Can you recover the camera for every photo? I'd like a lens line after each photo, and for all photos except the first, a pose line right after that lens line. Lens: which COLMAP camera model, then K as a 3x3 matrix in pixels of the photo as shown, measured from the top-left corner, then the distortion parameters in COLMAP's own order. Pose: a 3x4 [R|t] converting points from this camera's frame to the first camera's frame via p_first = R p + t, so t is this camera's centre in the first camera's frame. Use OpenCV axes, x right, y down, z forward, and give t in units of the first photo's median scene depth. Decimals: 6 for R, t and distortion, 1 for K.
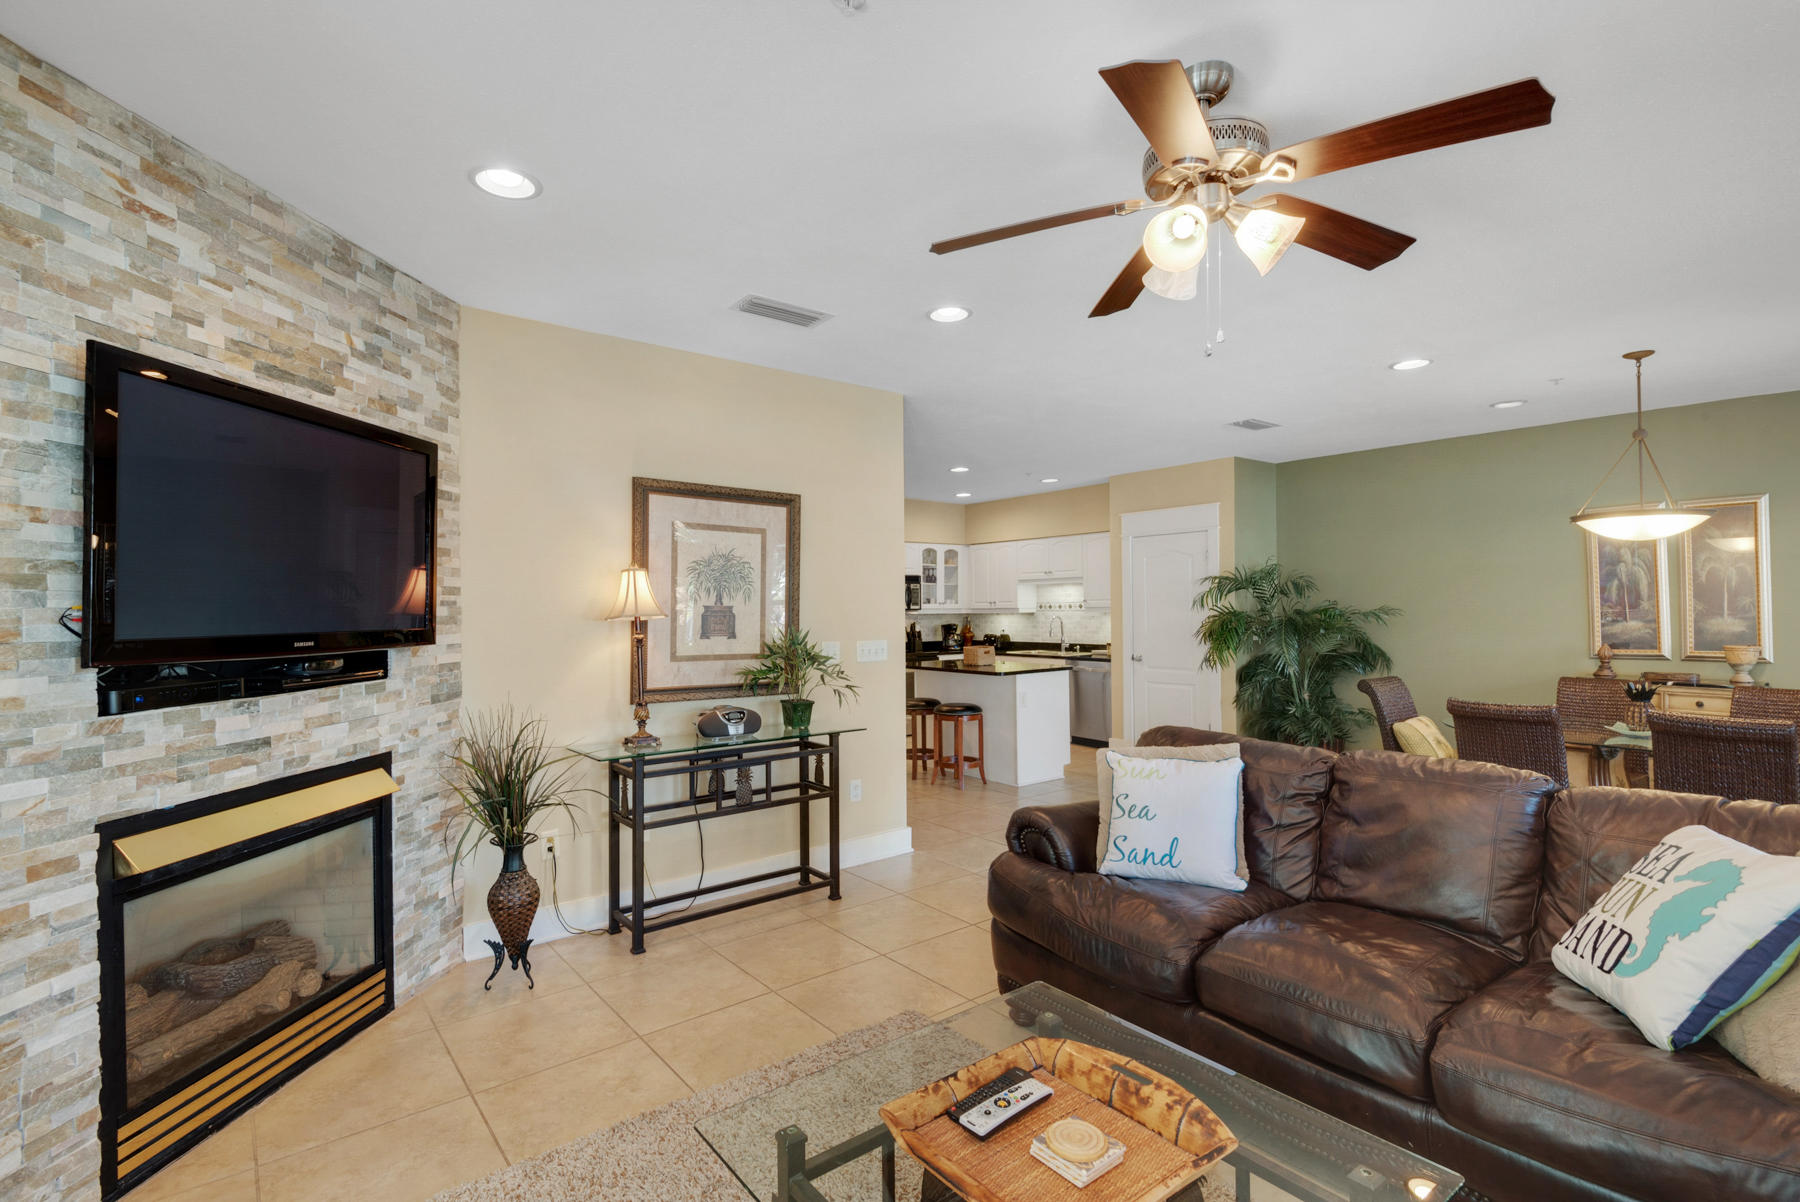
lens RADIAL K [[867.6, 0, 901.6], [0, 867.6, 606.2], [0, 0, 1]] dist [-0.004656, -0.001089]
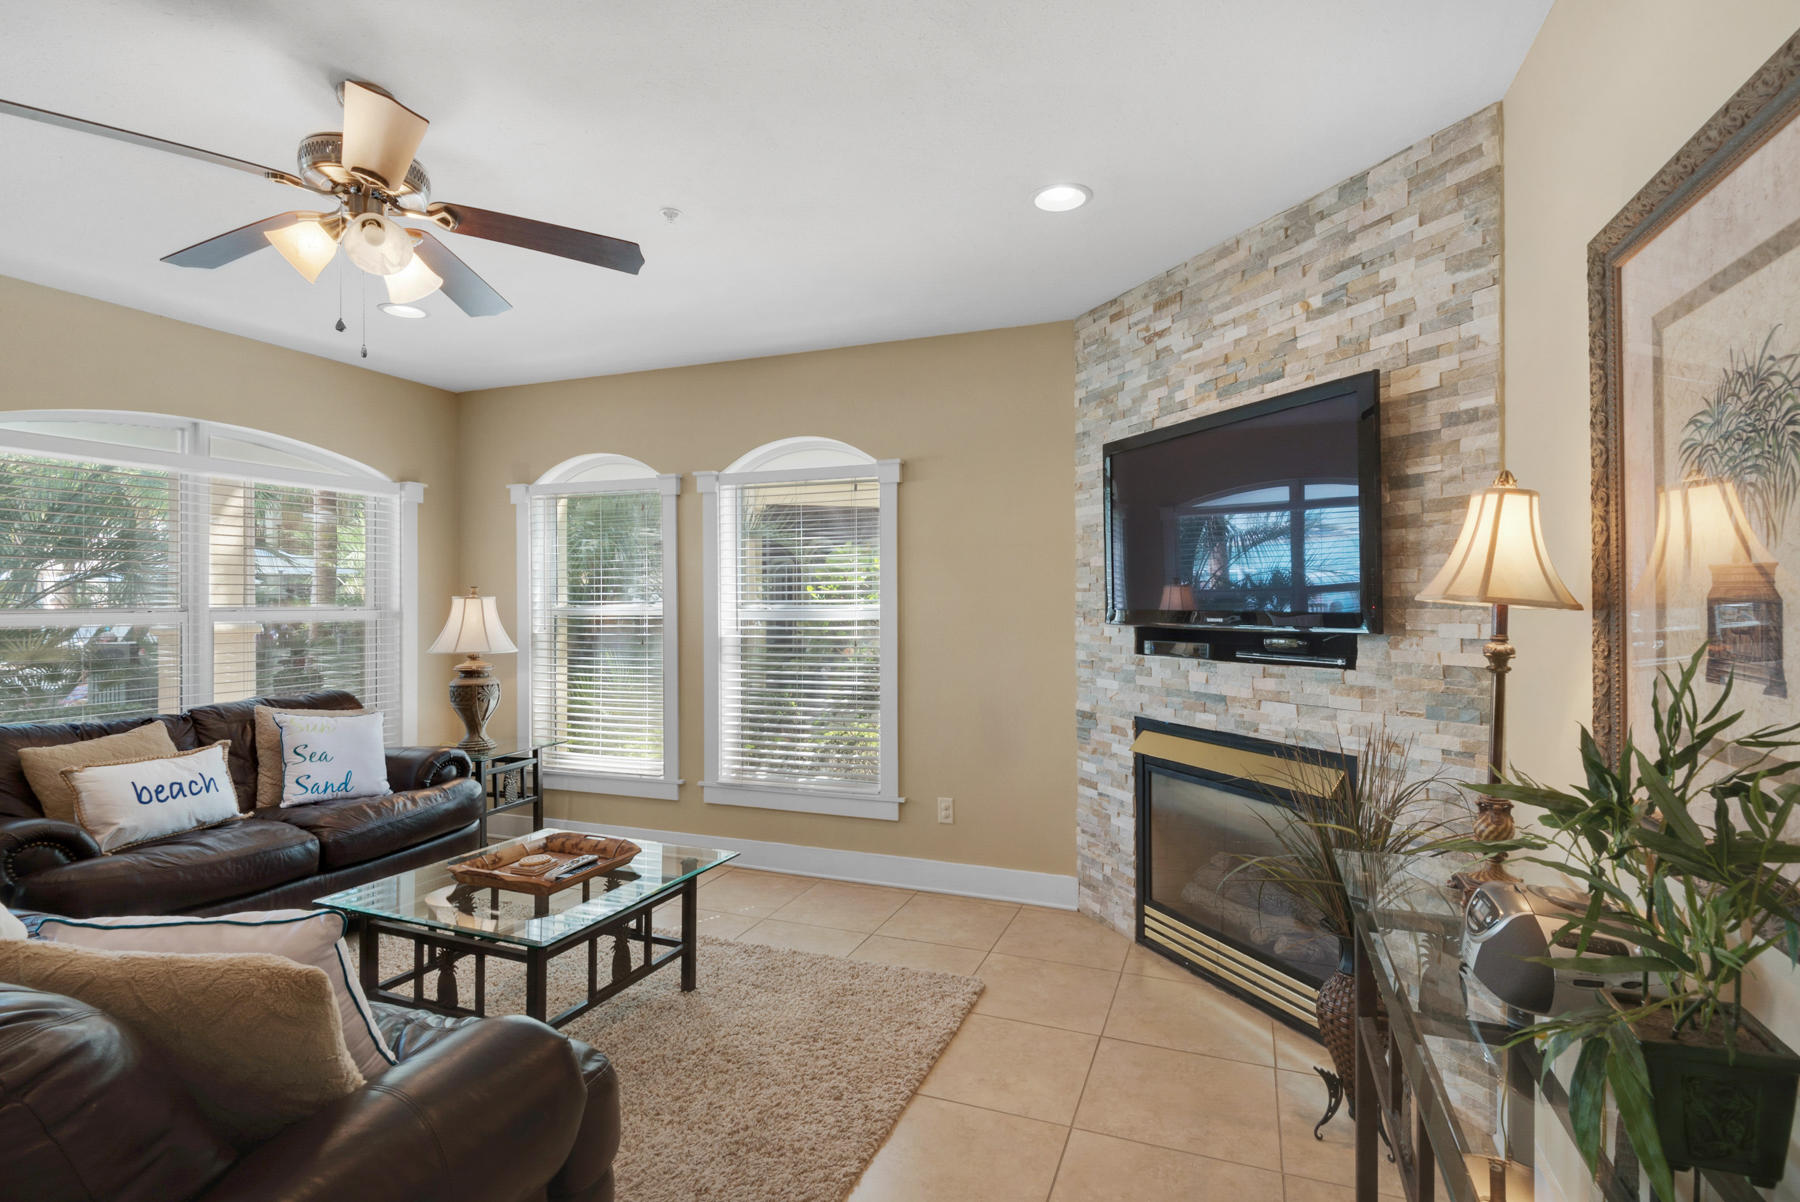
lens RADIAL K [[864.5, 0, 900.0], [0, 864.5, 601.0], [0, 0, 1]] dist [0.040103, -0.043658]
pose [[-0.879667, 0.010044, -0.475483, 0.213304], [0.010775, 0.999941, 0.001187, 0.010880], [0.475467, -0.004079, -0.879724, 1.622799]]
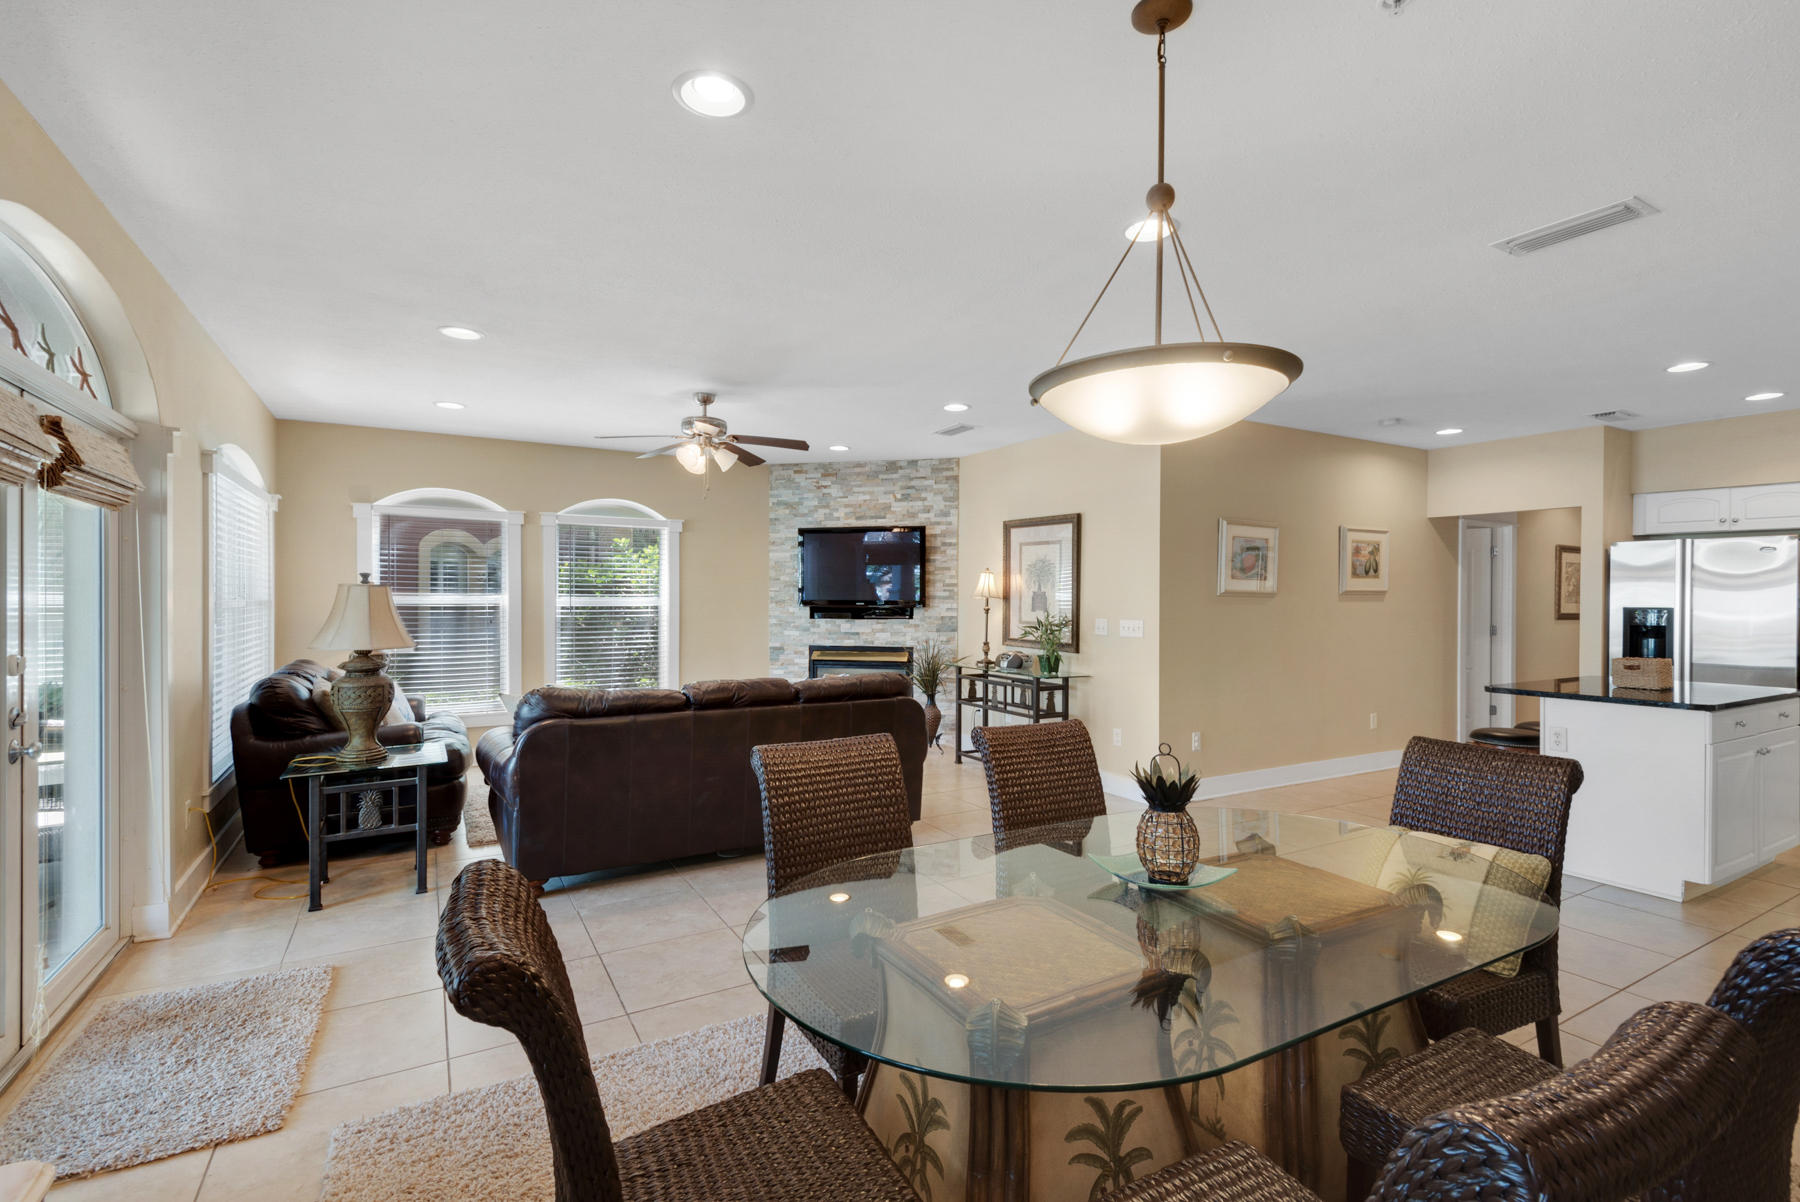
lens RADIAL K [[824.5, 0, 913.6], [0, 824.5, 600.5], [0, 0, 1]] dist [0.003159, -0.000286]
pose [[-0.170853, 0.012289, -0.985220, 1.965598], [-0.000017, 0.999922, 0.012476, -0.004345], [0.985297, 0.002148, -0.170839, 1.509193]]
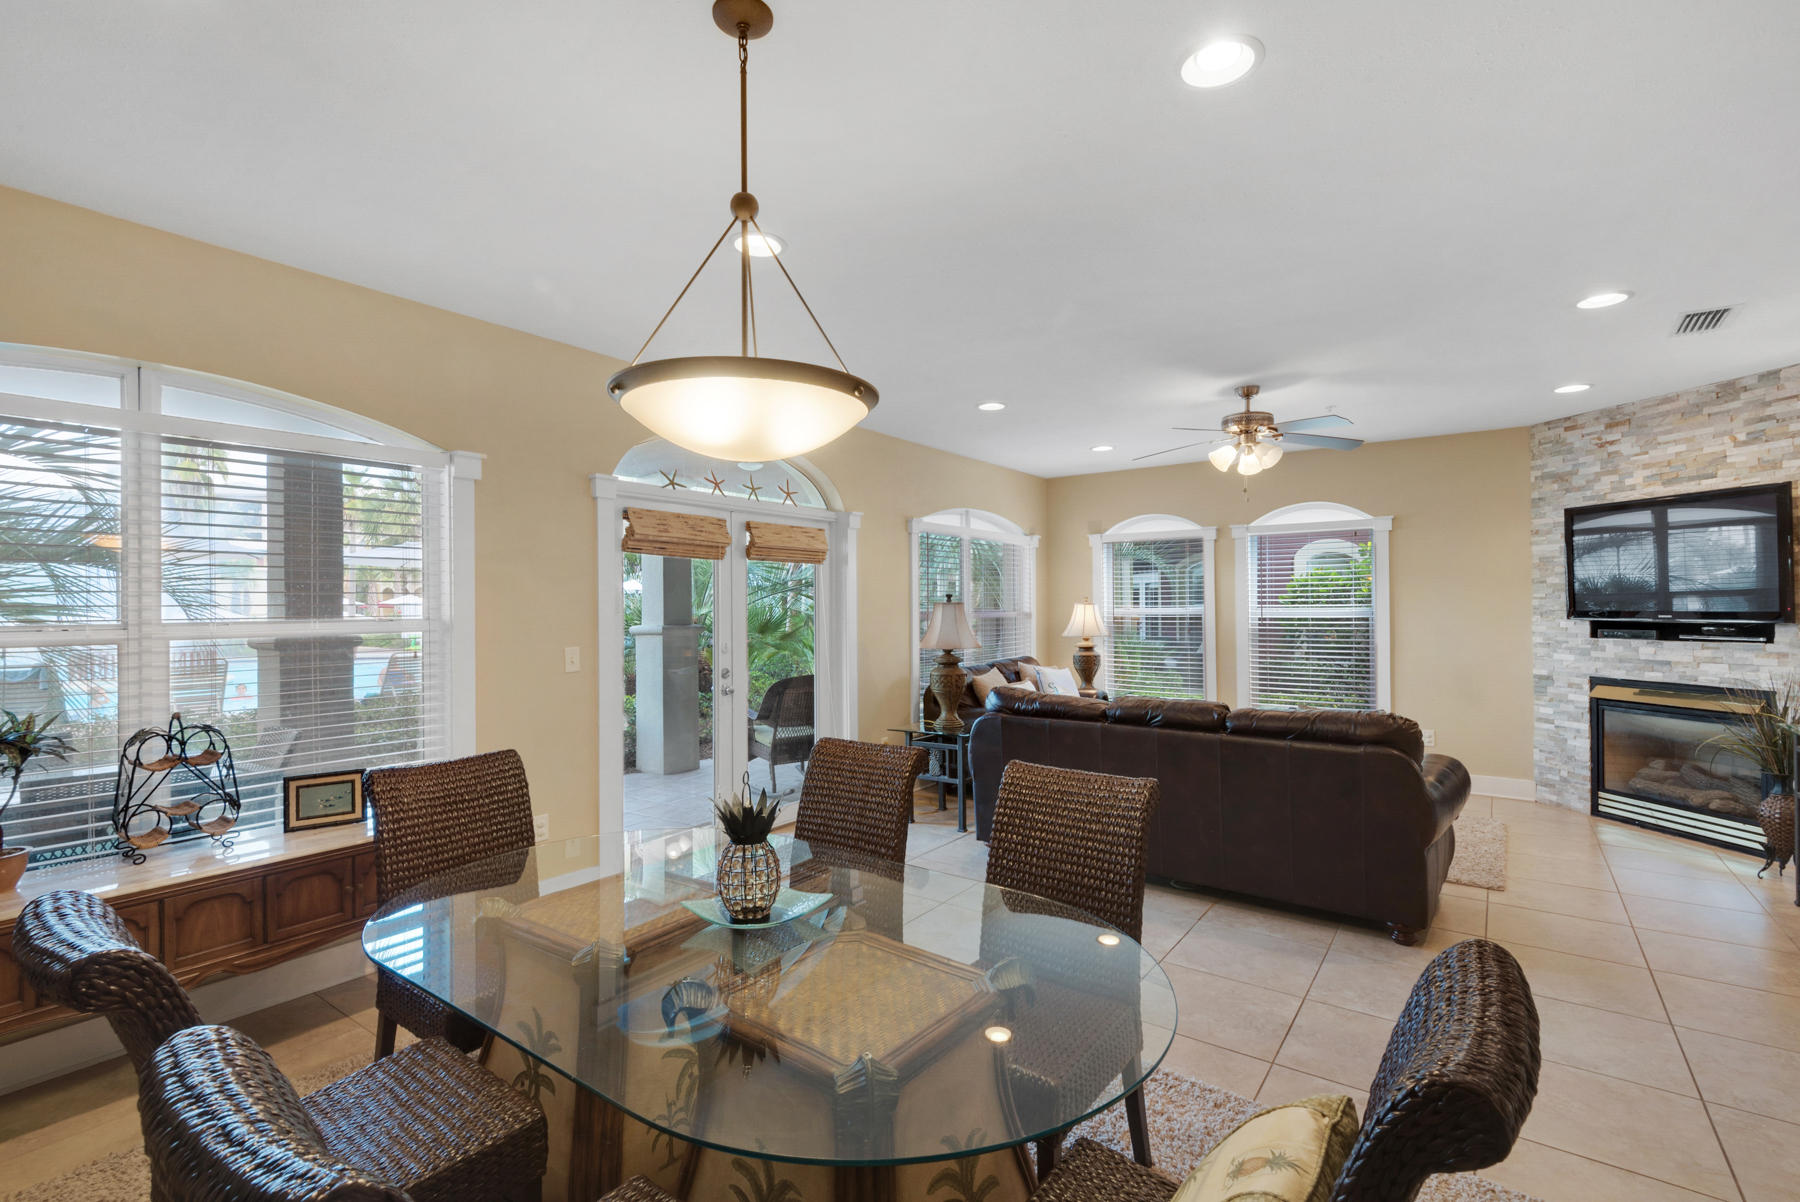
lens RADIAL K [[826.8, 0, 877.0], [0, 826.8, 602.4], [0, 0, 1]] dist [-0.001966, -0.000663]
pose [[-0.978211, 0.015381, -0.207044, 1.320075], [0.016284, 0.999864, -0.002655, -0.011857], [0.206975, -0.005969, -0.978328, 2.210234]]
